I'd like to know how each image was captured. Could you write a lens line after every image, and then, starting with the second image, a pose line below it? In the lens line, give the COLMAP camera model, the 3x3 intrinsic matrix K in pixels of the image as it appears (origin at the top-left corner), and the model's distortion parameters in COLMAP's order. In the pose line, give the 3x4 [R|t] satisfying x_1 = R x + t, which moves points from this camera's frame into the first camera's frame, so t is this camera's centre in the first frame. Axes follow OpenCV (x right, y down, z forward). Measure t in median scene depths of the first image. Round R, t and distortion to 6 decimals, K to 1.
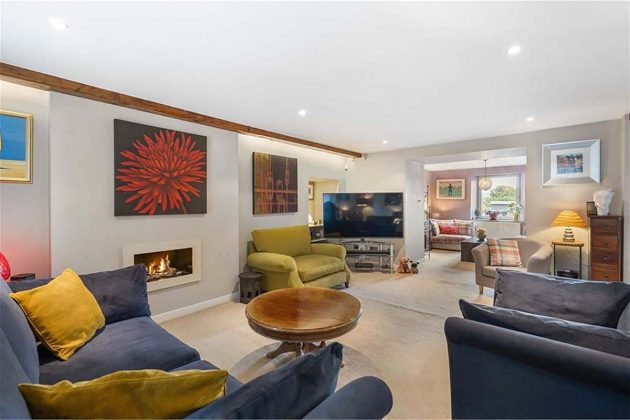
lens RADIAL K [[274.3, 0, 314.1], [0, 274.3, 204.8], [0, 0, 1]] dist [-0.000580, 0.000015]
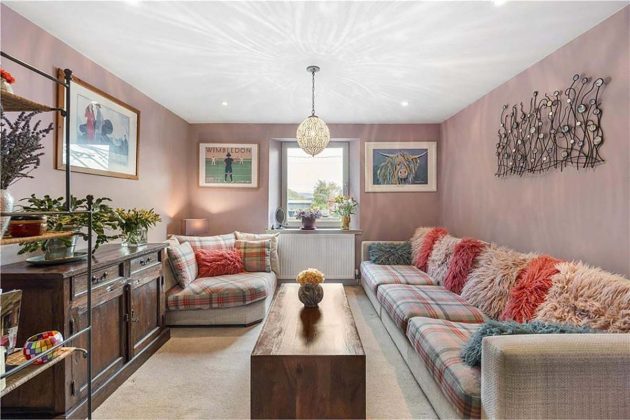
lens RADIAL K [[274.3, 0, 314.5], [0, 274.3, 205.2], [0, 0, 1]] dist [-0.000580, 0.000015]
pose [[0.756917, -0.005526, 0.653488, 0.319660], [0.006003, 0.999981, 0.001503, 0.009770], [-0.653484, 0.002786, 0.756936, 0.587137]]
